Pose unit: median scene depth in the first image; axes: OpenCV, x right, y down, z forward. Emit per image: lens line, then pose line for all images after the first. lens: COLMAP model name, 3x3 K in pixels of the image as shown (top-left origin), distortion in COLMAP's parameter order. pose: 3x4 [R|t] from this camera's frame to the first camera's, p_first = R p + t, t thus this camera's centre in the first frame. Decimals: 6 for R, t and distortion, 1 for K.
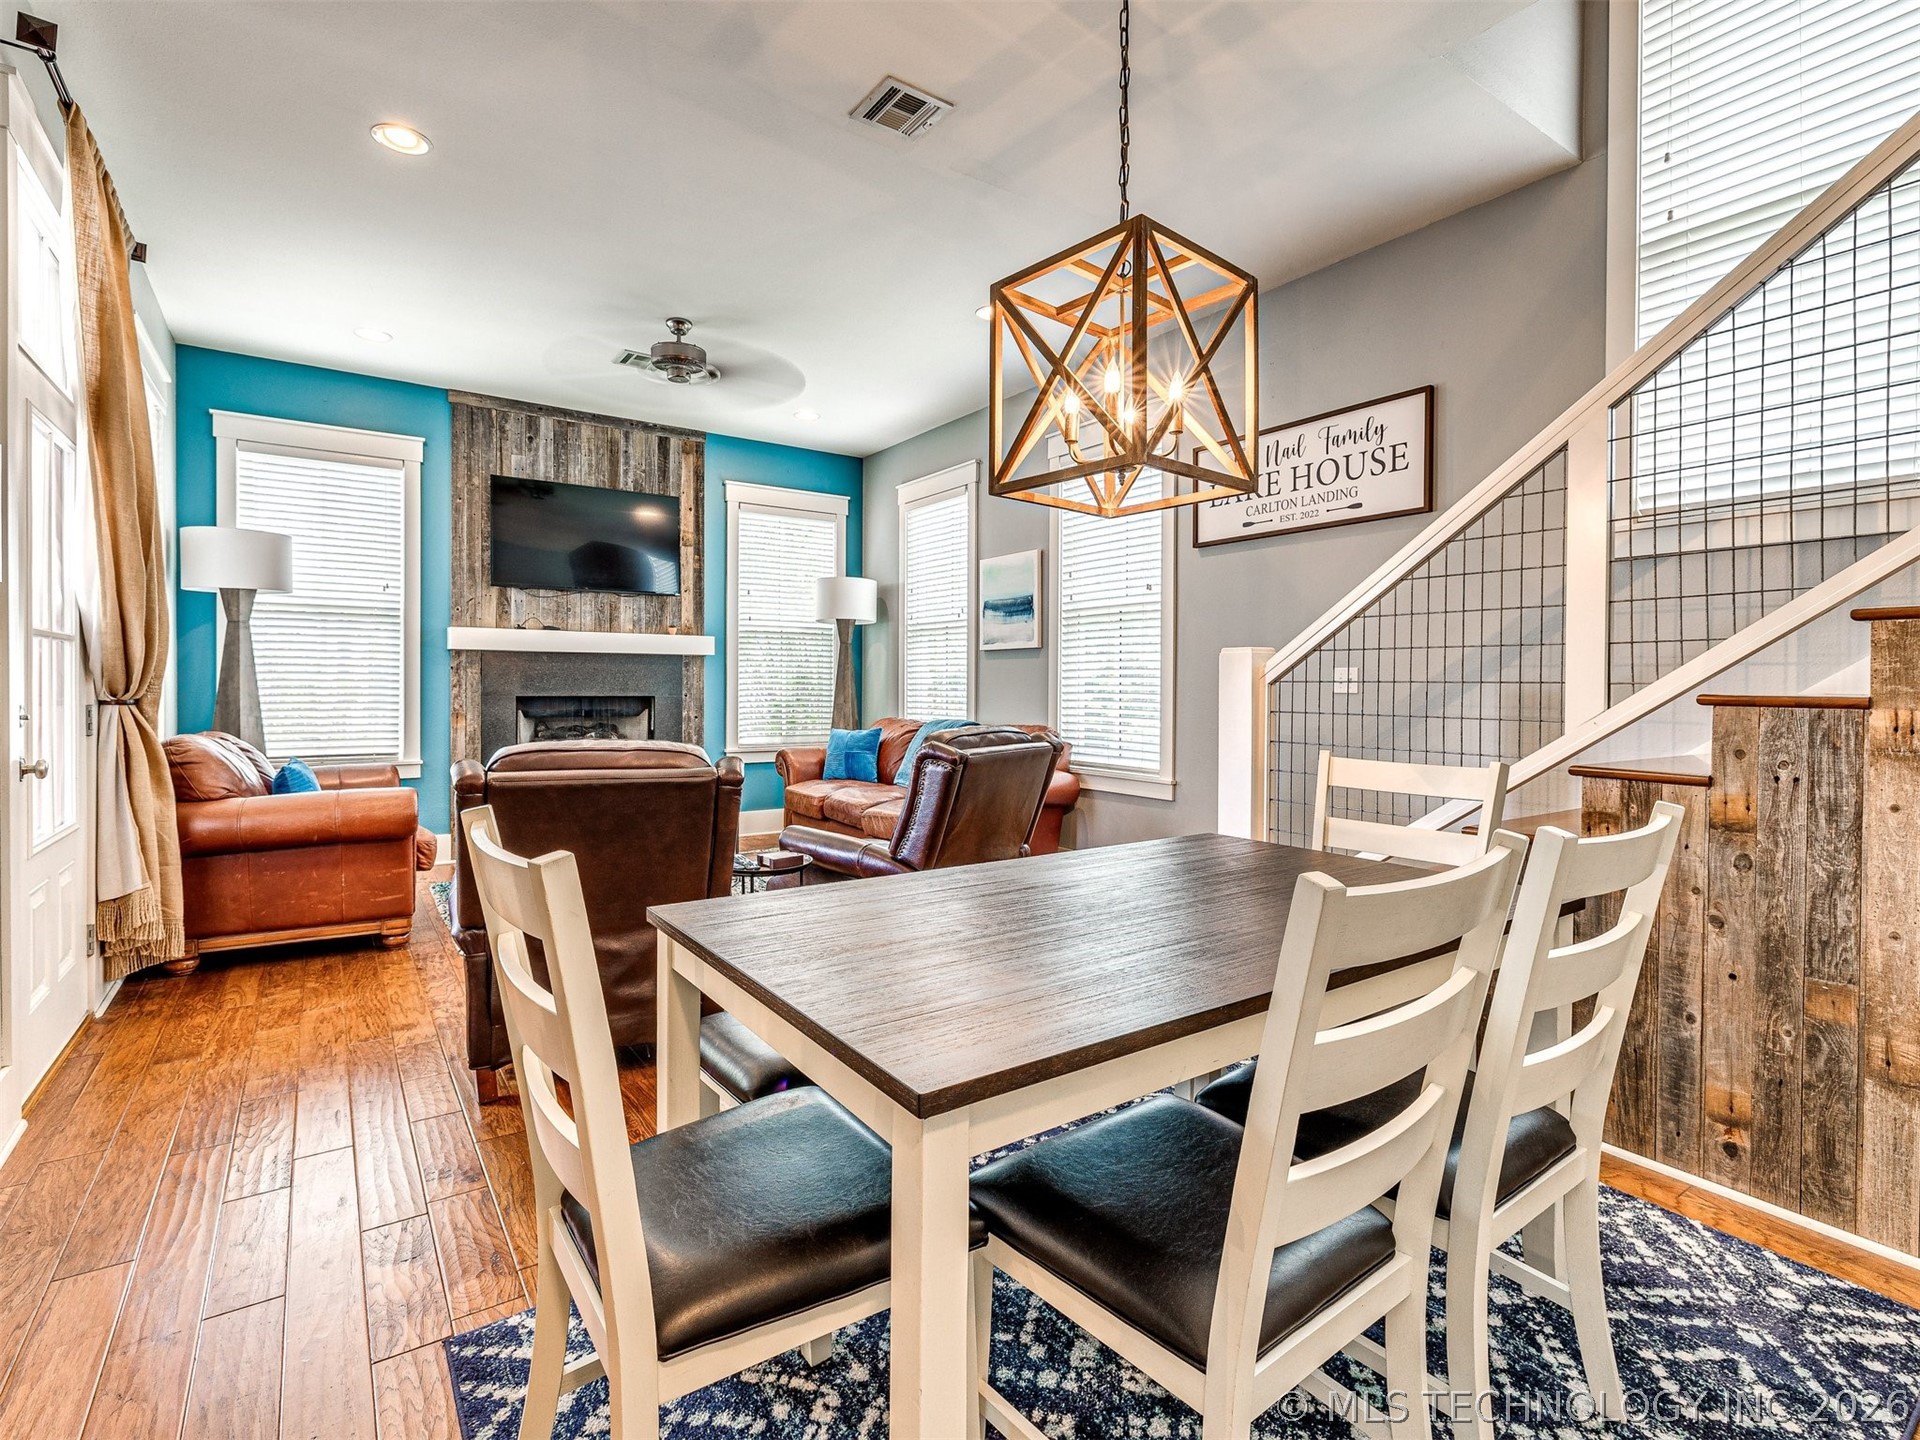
lens RADIAL K [[913.7, 0, 966.3], [0, 913.7, 692.0], [0, 0, 1]] dist [-0.002745, -0.000564]
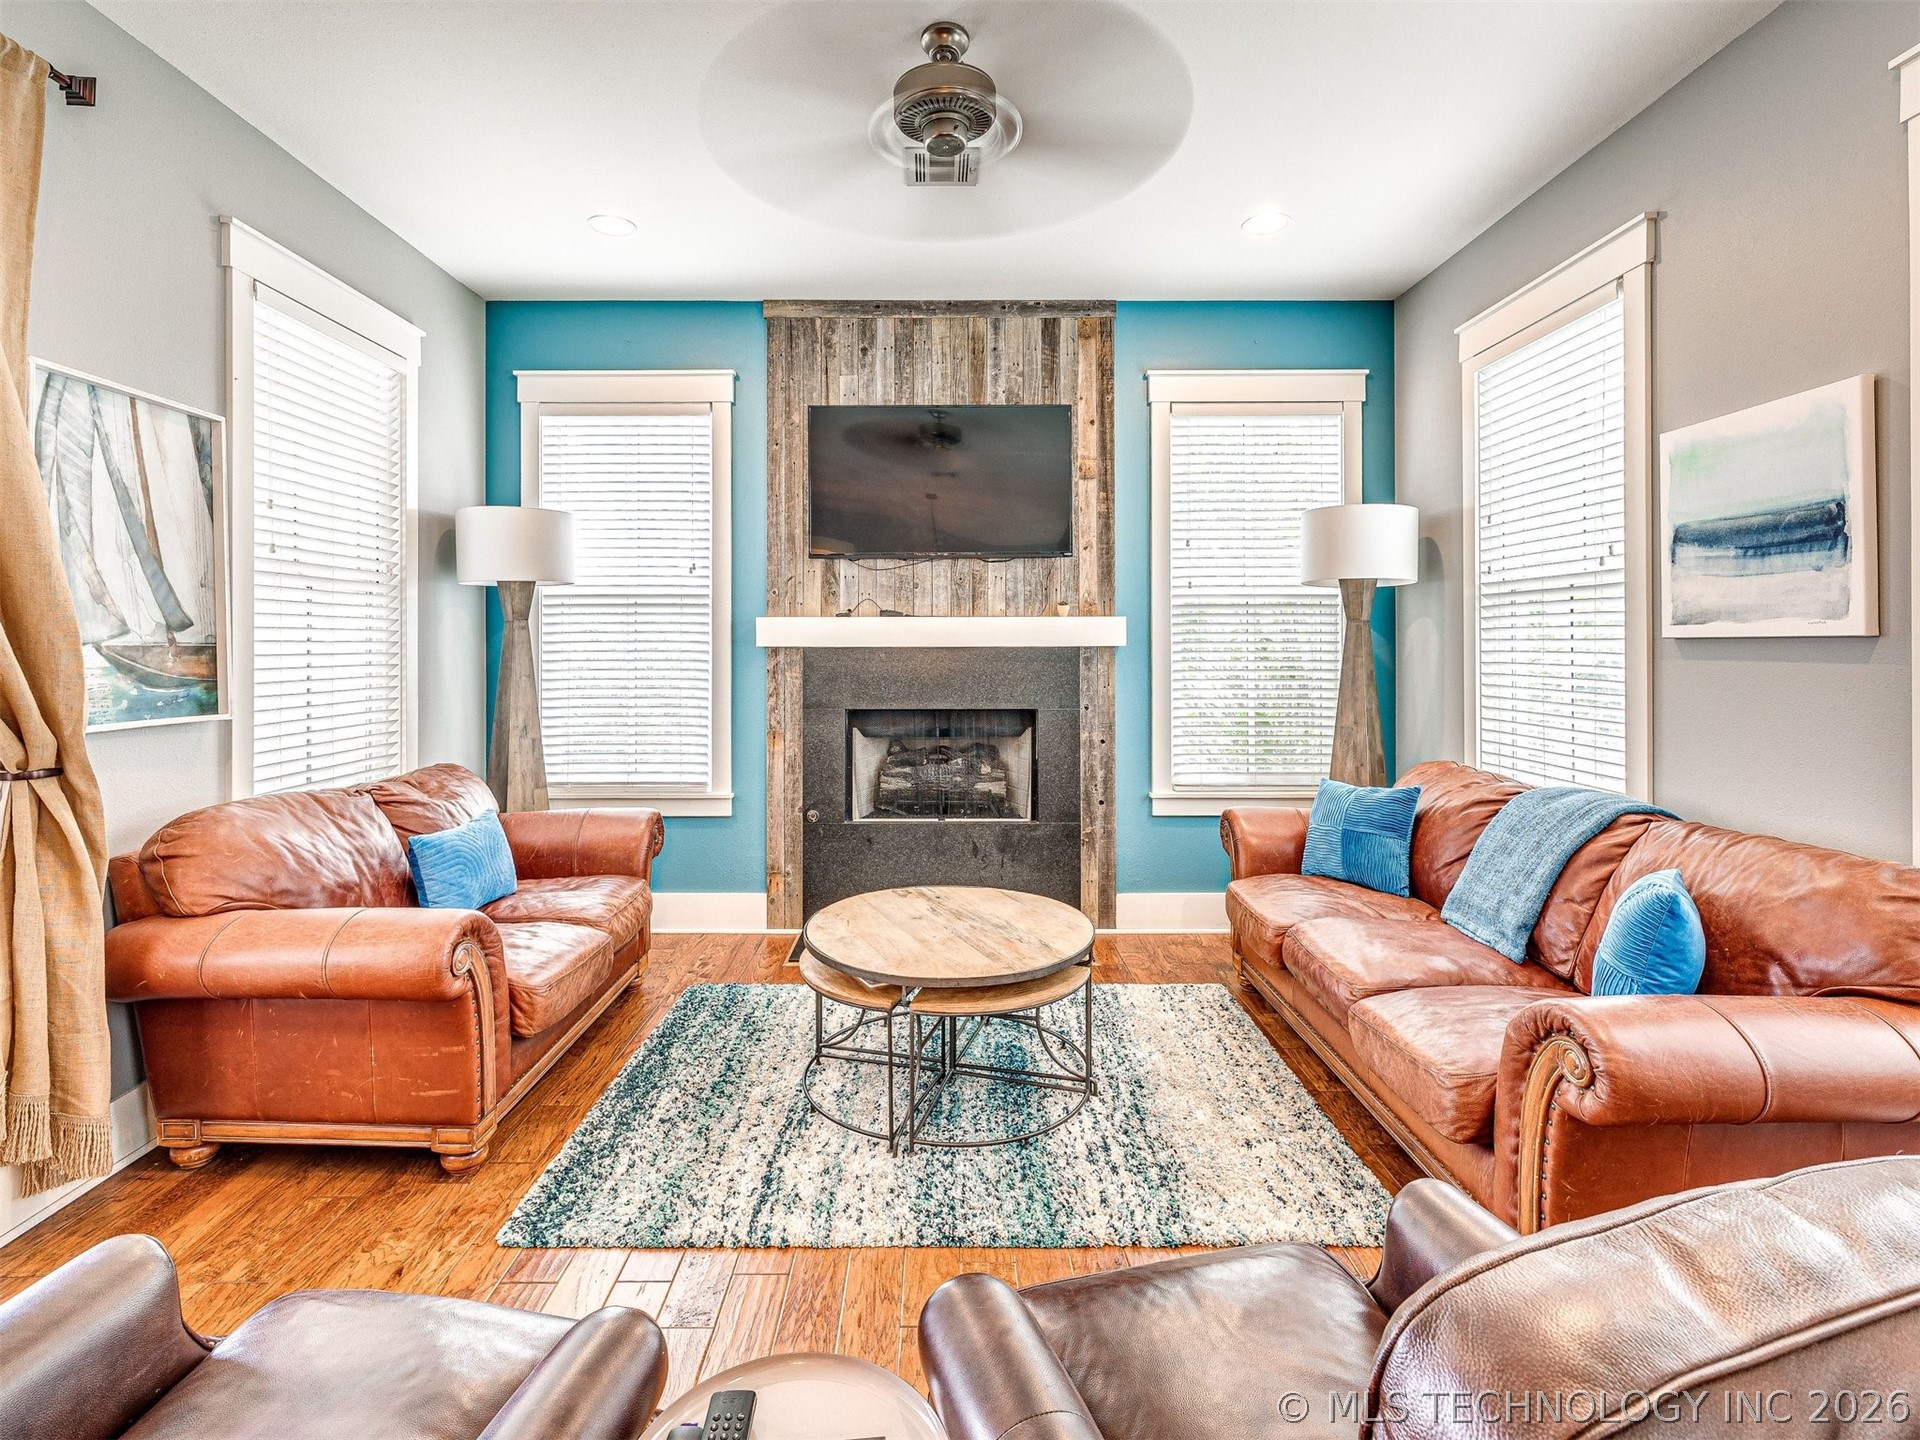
lens RADIAL K [[896.7, 0, 951.9], [0, 896.7, 637.4], [0, 0, 1]] dist [-0.000854, -0.000053]
pose [[0.809569, -0.007932, -0.586971, -0.009228], [-0.000011, 0.999909, -0.013526, -0.040802], [0.587024, 0.010957, 0.809495, 0.457313]]
